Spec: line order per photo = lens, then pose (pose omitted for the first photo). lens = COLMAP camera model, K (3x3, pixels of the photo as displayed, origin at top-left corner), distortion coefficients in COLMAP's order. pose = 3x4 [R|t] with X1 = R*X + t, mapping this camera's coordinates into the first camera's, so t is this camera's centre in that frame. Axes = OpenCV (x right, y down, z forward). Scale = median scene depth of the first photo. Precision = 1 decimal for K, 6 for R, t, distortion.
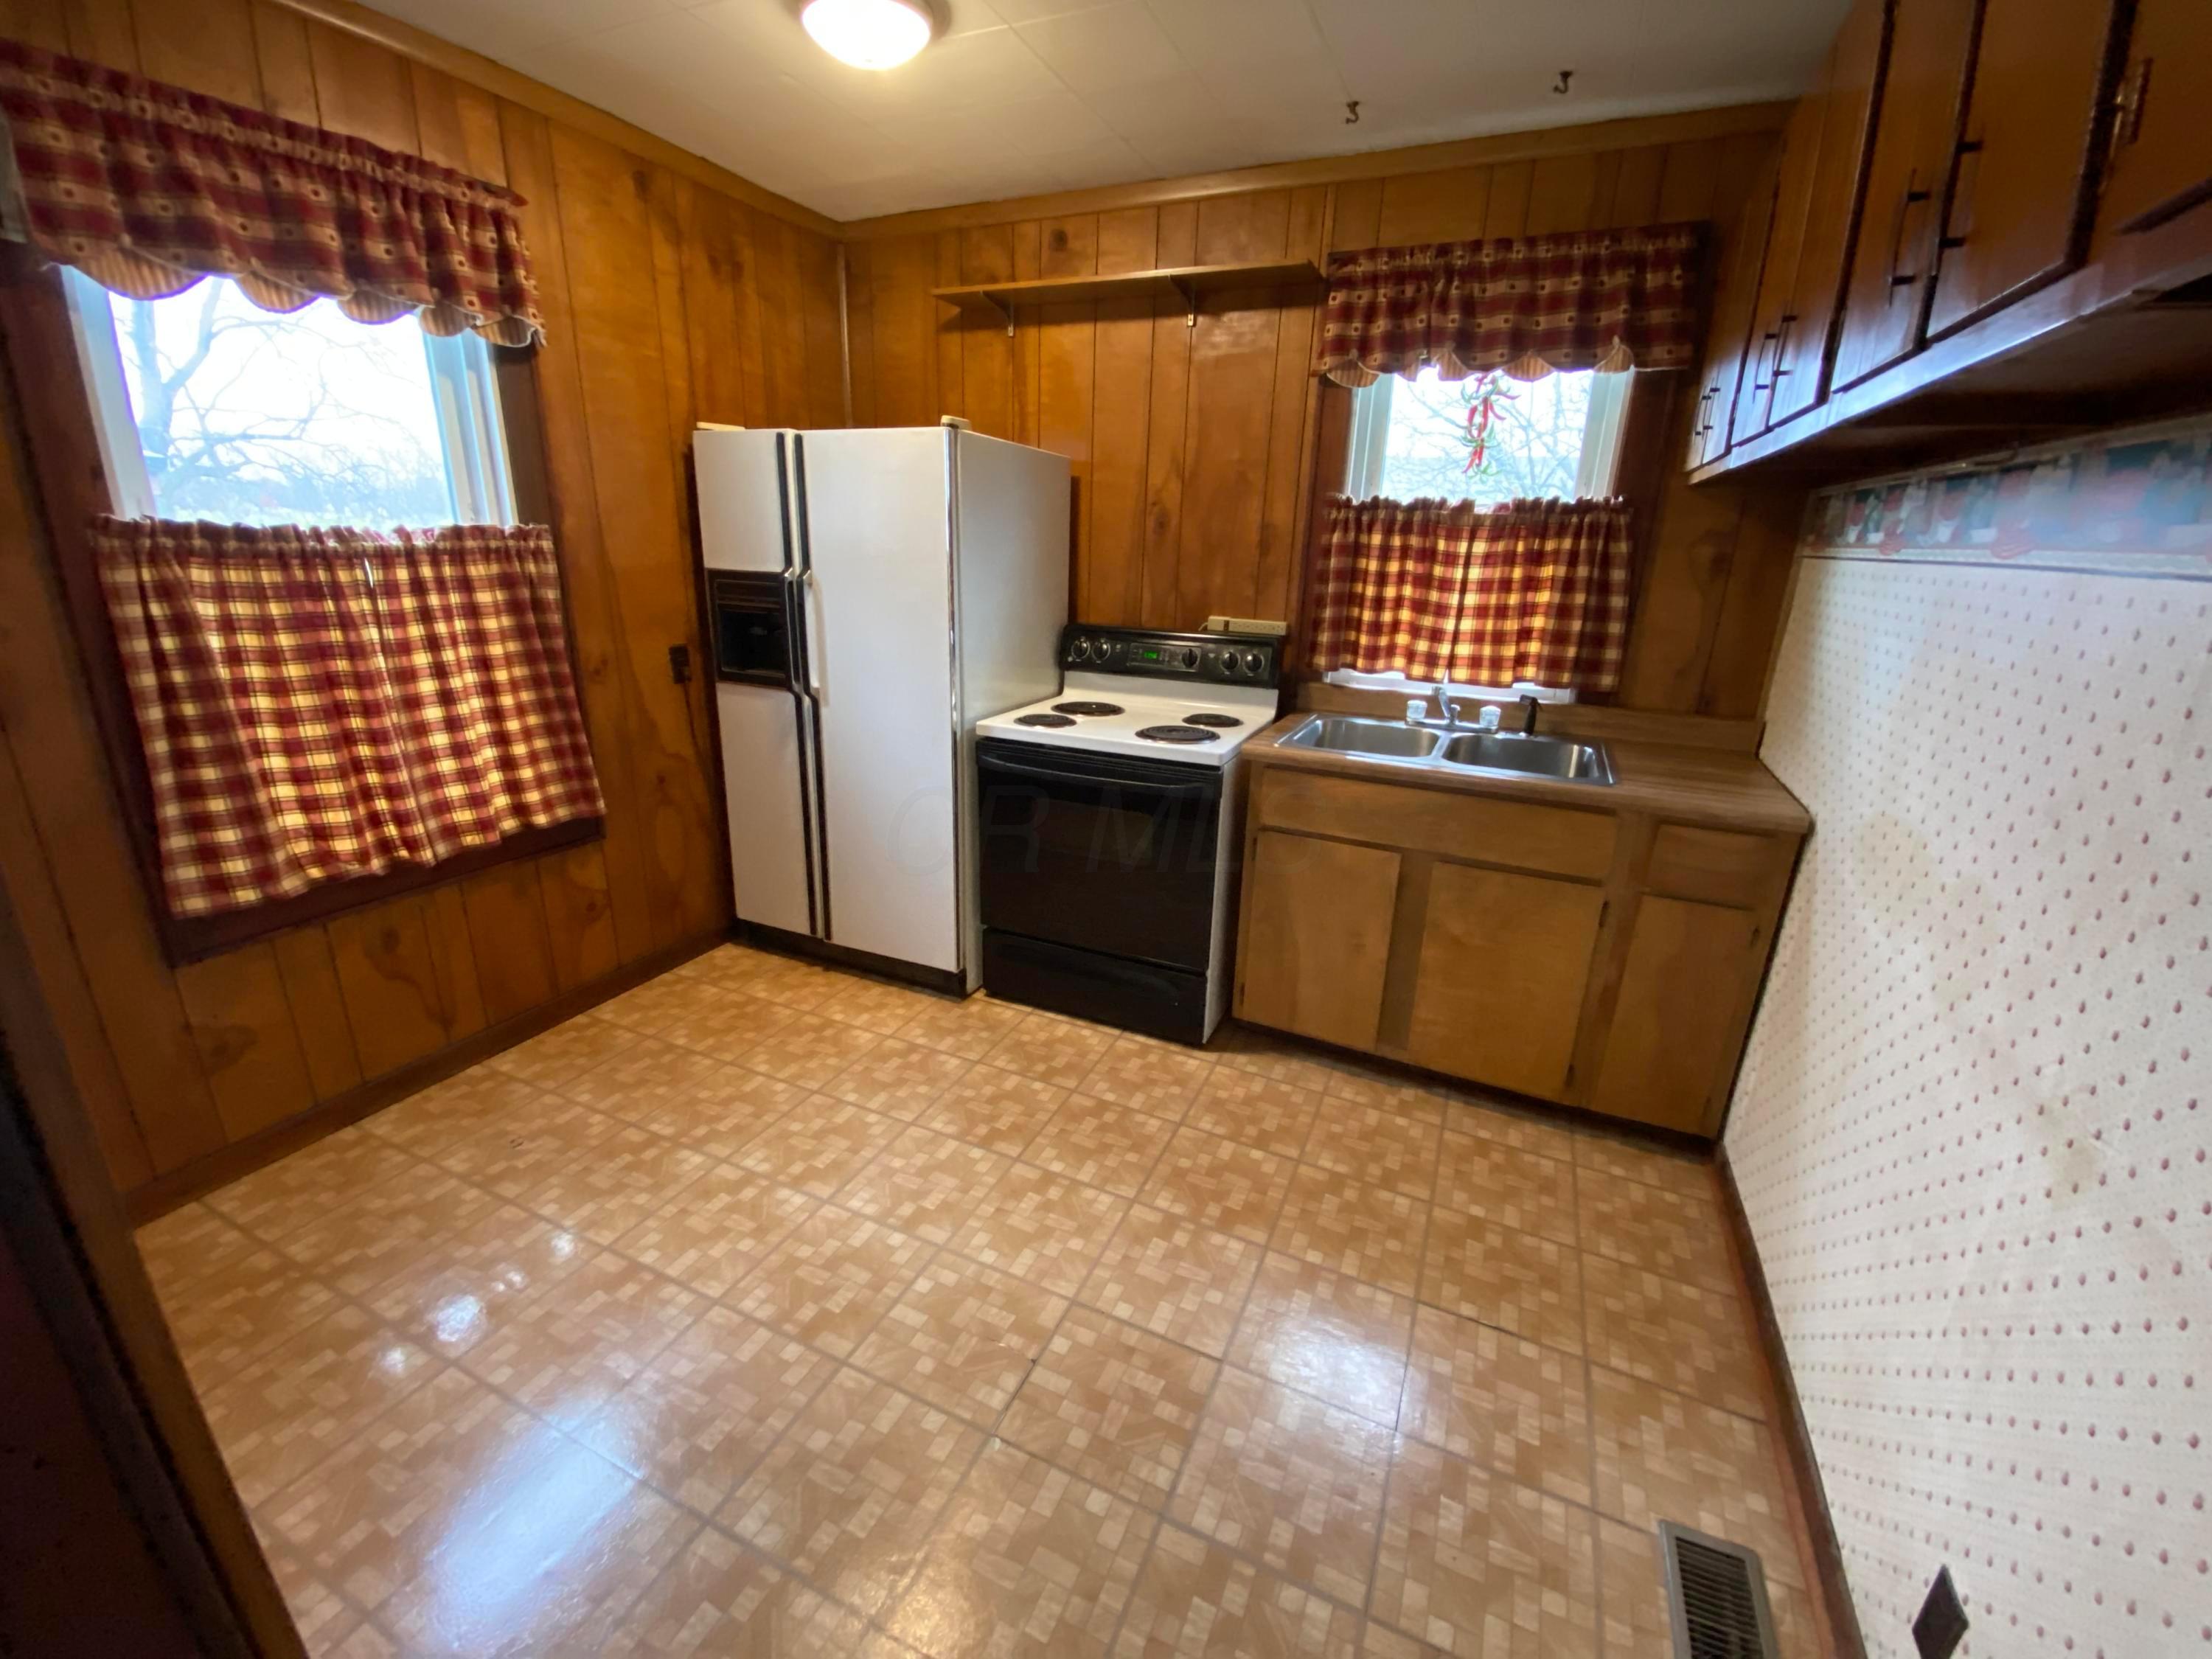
lens RADIAL K [[906.2, 0, 1093.5], [0, 906.2, 822.4], [0, 0, 1]] dist [0.002405, -0.011287]
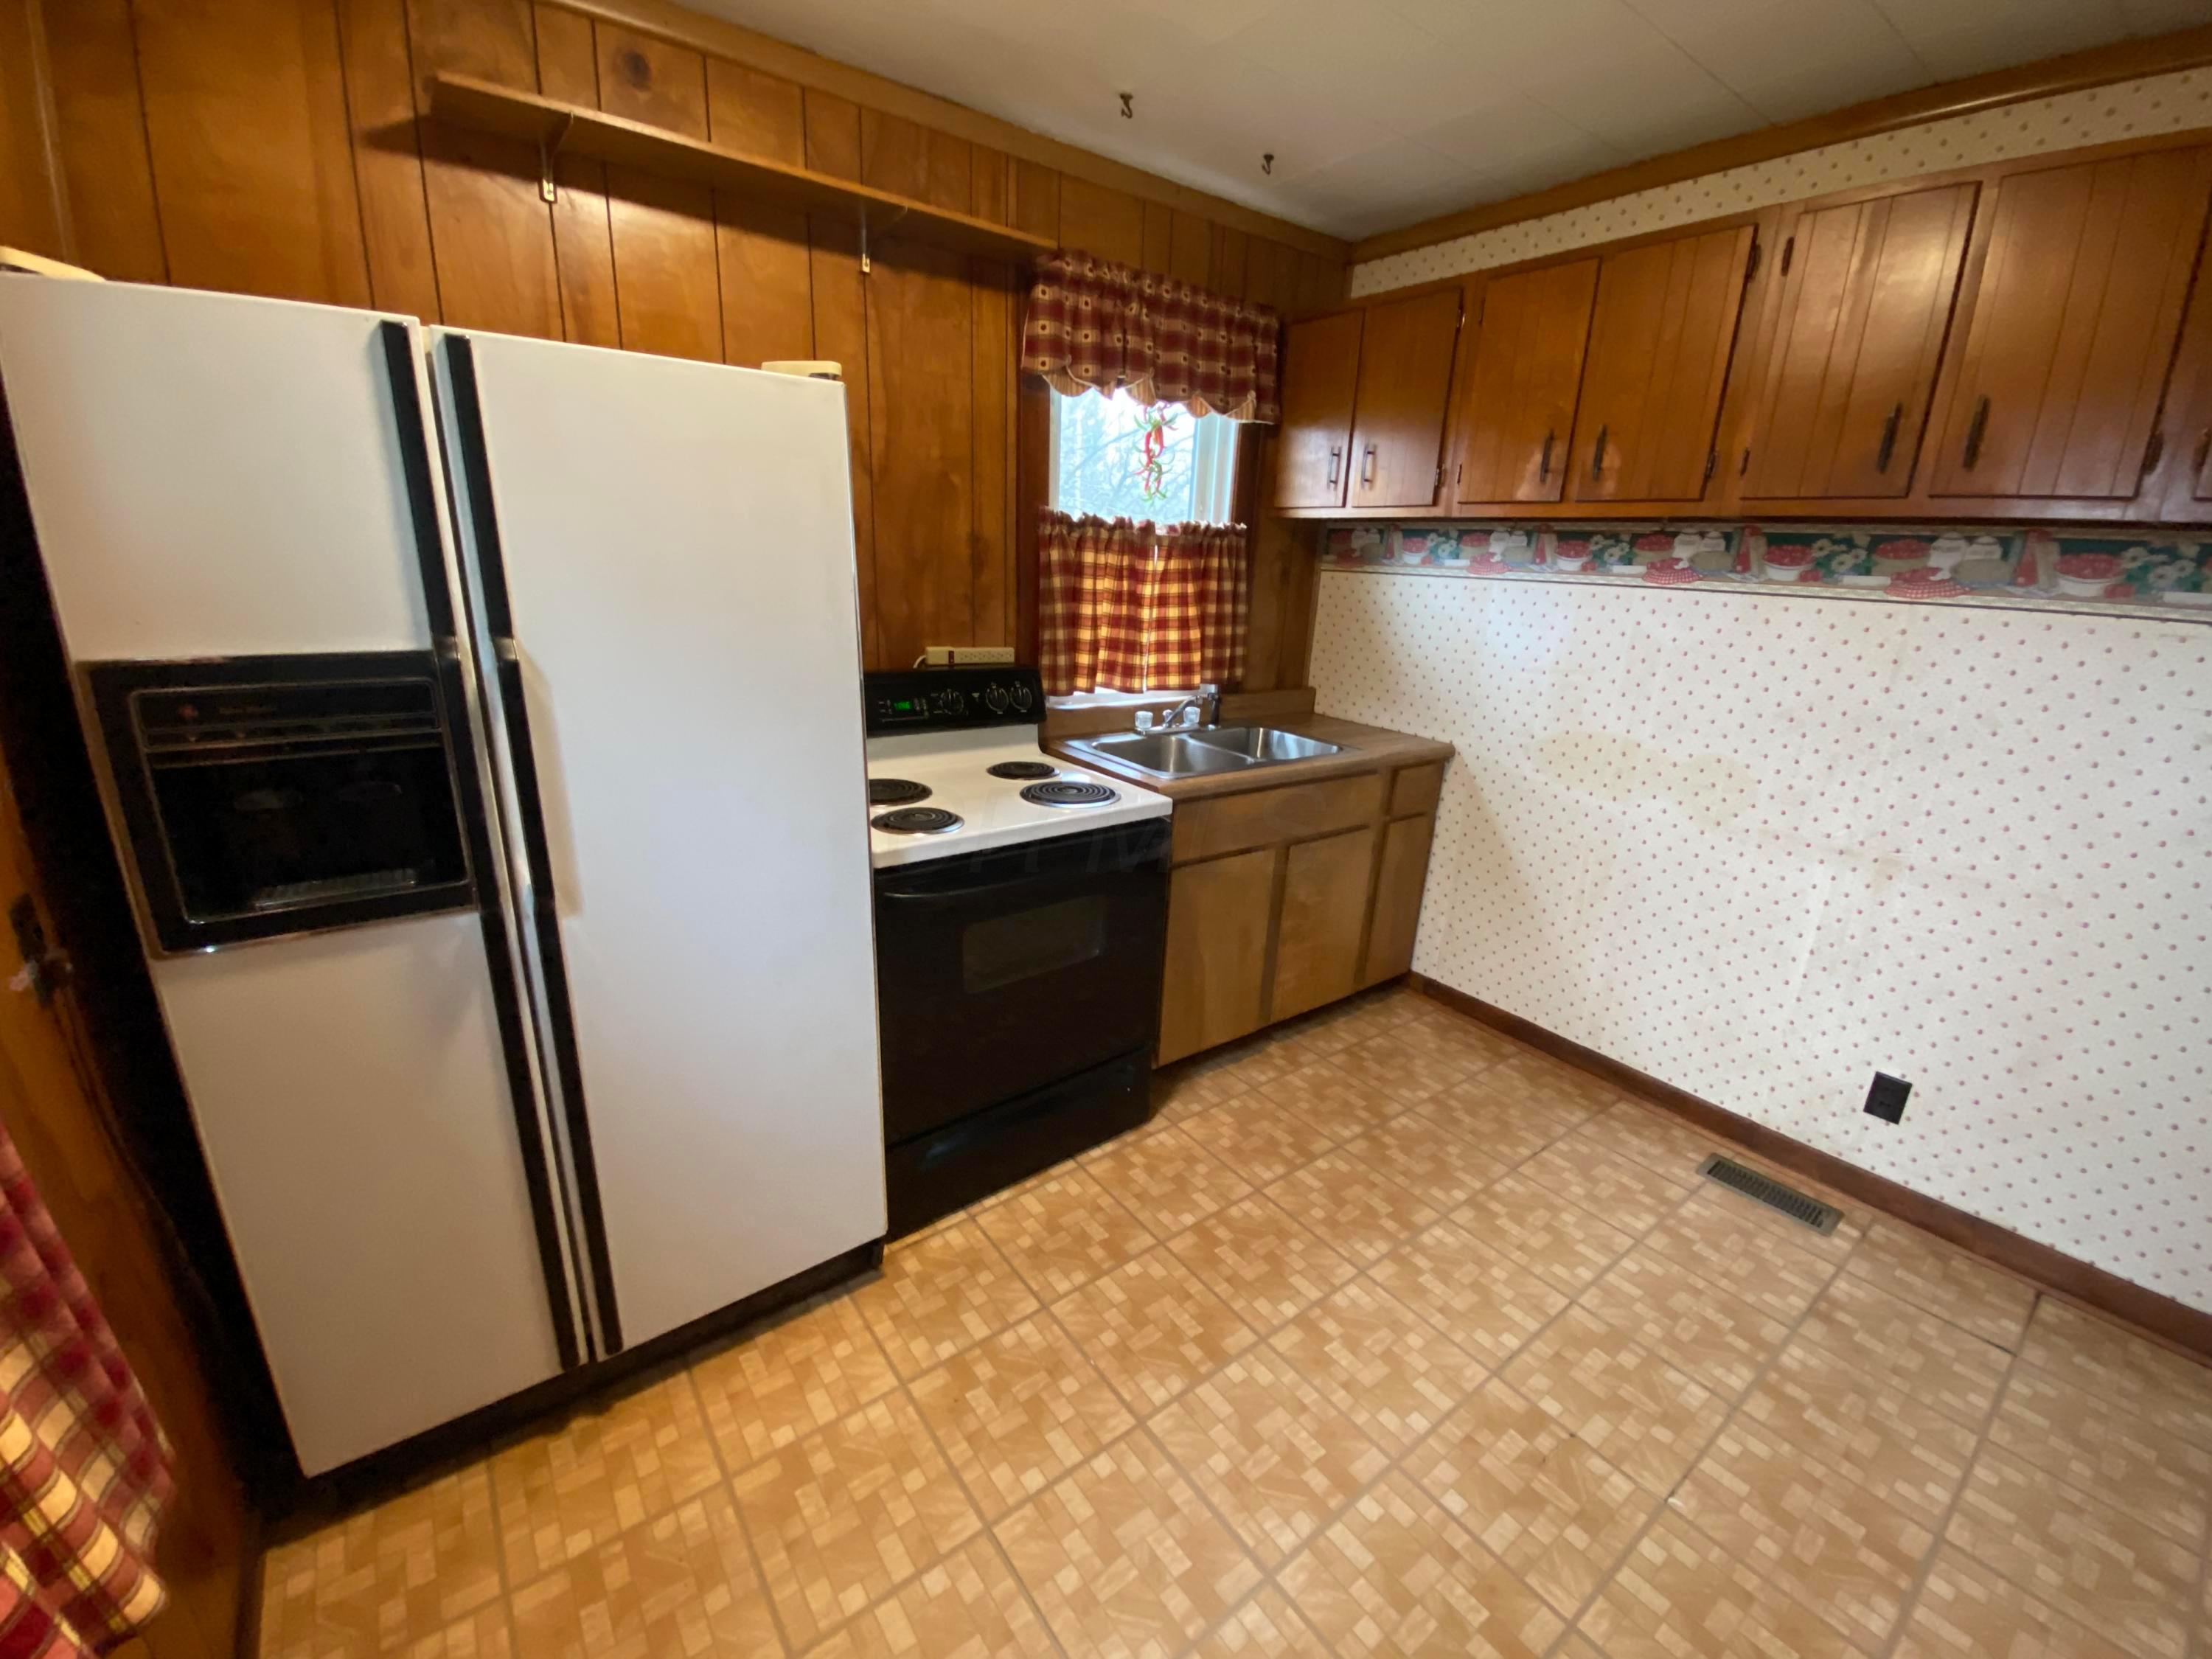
lens RADIAL K [[906.2, 0, 1110.0], [0, 906.2, 828.1], [0, 0, 1]] dist [0.002405, -0.011287]
pose [[0.456967, -0.259300, 0.850850, -0.612390], [0.240658, 0.956931, 0.162379, -0.194475], [-0.856309, 0.130562, 0.499688, 0.556477]]
